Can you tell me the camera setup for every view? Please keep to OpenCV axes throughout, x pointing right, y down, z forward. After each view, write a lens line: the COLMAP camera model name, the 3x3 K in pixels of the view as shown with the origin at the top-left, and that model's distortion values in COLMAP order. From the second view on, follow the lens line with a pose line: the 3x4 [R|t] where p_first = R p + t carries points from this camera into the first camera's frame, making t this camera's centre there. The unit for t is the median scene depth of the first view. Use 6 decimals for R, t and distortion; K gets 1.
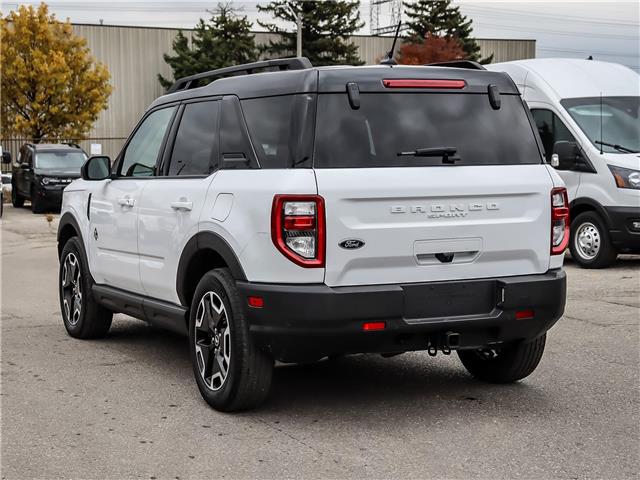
lens RADIAL K [[1203.6, 0, 320.4], [0, 1203.6, 278.1], [0, 0, 1]] dist [0.179486, -0.033285]
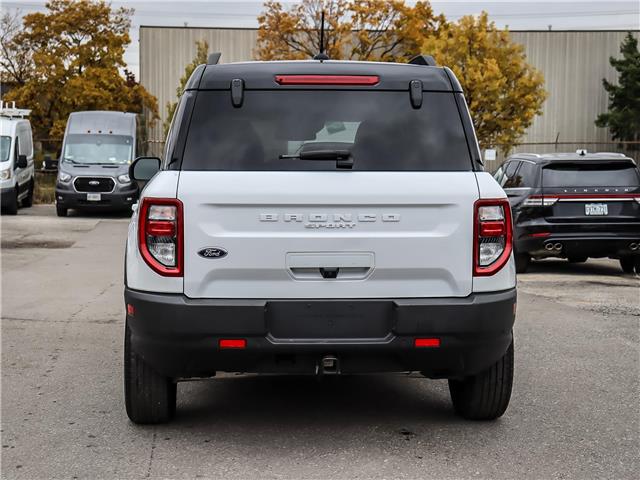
lens RADIAL K [[1203.6, 0, 320.4], [0, 1203.6, 278.1], [0, 0, 1]] dist [0.179486, -0.033285]
pose [[0.930440, 0.048569, -0.363212, 0.305921], [-0.050414, 0.998719, 0.004405, -0.012026], [0.362961, 0.014212, 0.931696, 0.116048]]
